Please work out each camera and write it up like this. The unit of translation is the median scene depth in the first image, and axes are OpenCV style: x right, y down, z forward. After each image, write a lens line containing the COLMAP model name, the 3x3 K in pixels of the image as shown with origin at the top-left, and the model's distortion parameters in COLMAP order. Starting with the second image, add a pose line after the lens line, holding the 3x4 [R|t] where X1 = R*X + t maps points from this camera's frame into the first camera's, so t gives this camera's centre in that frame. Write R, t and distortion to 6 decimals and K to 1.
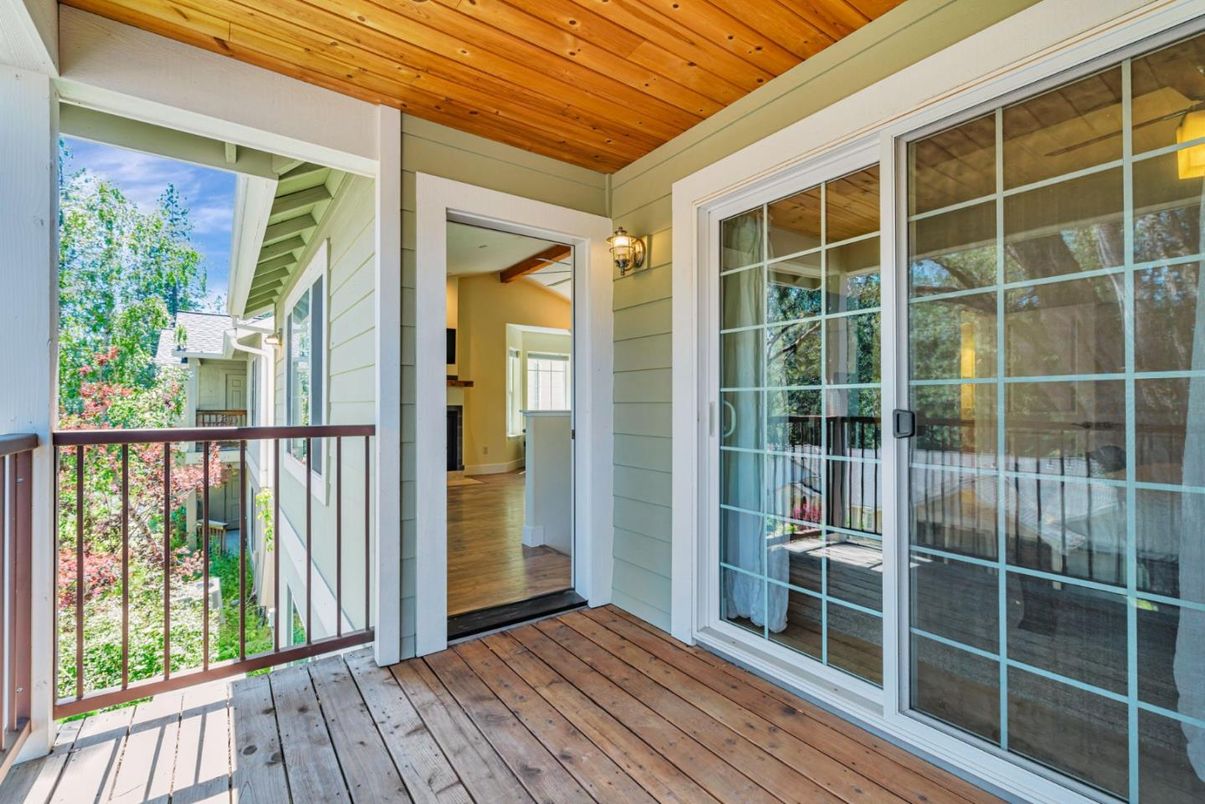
lens RADIAL K [[528.5, 0, 606.1], [0, 528.5, 403.7], [0, 0, 1]] dist [0.000220, -0.000076]
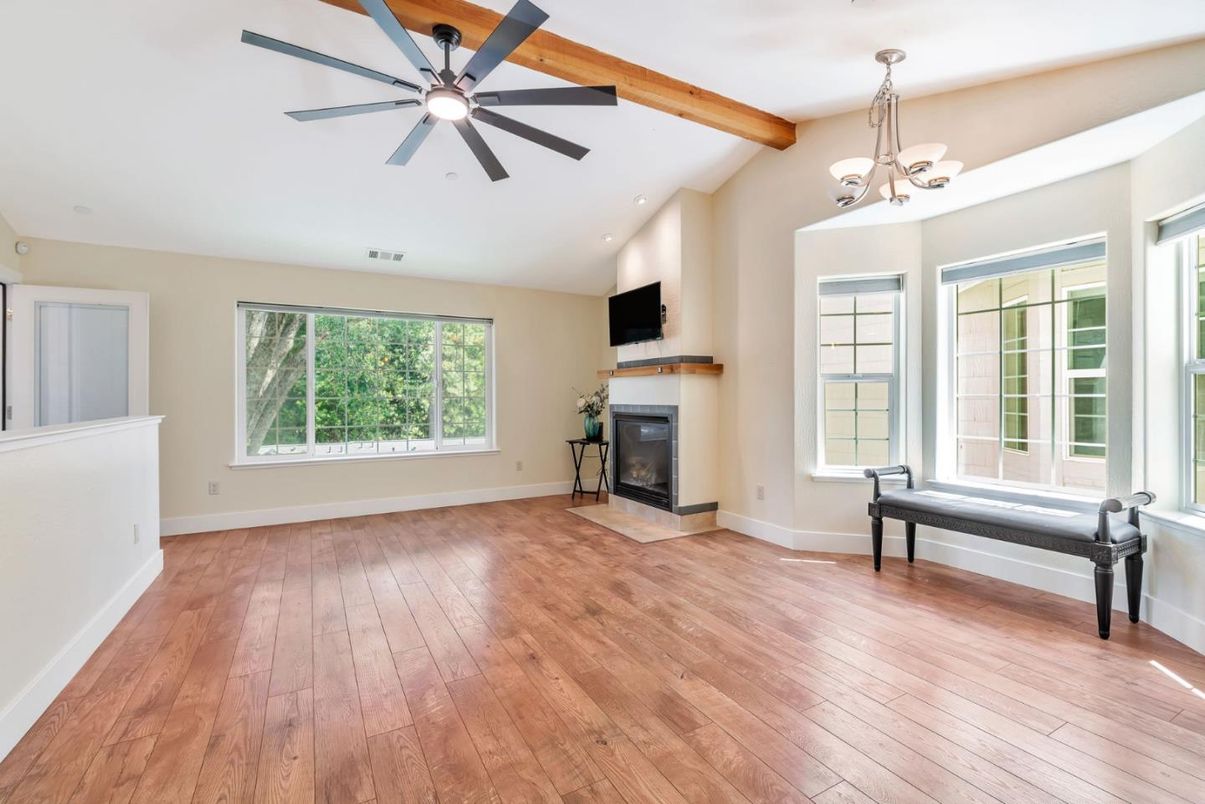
lens RADIAL K [[525.9, 0, 601.0], [0, 525.9, 392.0], [0, 0, 1]] dist [0.000347, -0.000288]
pose [[-0.108667, -0.004784, -0.994067, 0.259876], [0.006252, 0.999965, -0.005495, -0.006598], [0.994059, -0.006812, -0.108634, 0.798355]]
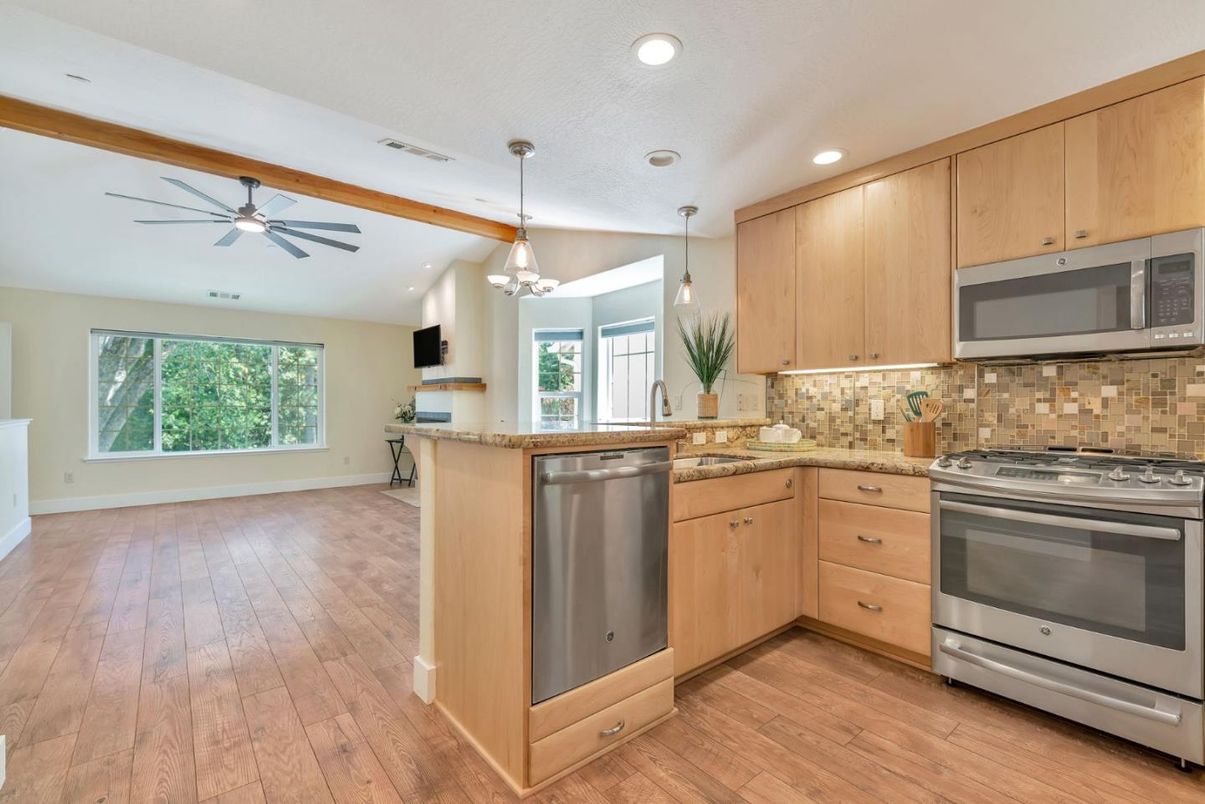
lens RADIAL K [[528.5, 0, 606.1], [0, 528.5, 403.7], [0, 0, 1]] dist [0.000220, -0.000076]
pose [[0.077378, 0.000142, -0.997002, 0.465146], [0.001276, 0.999999, 0.000241, -0.008052], [0.997001, -0.001291, 0.077378, 0.956007]]
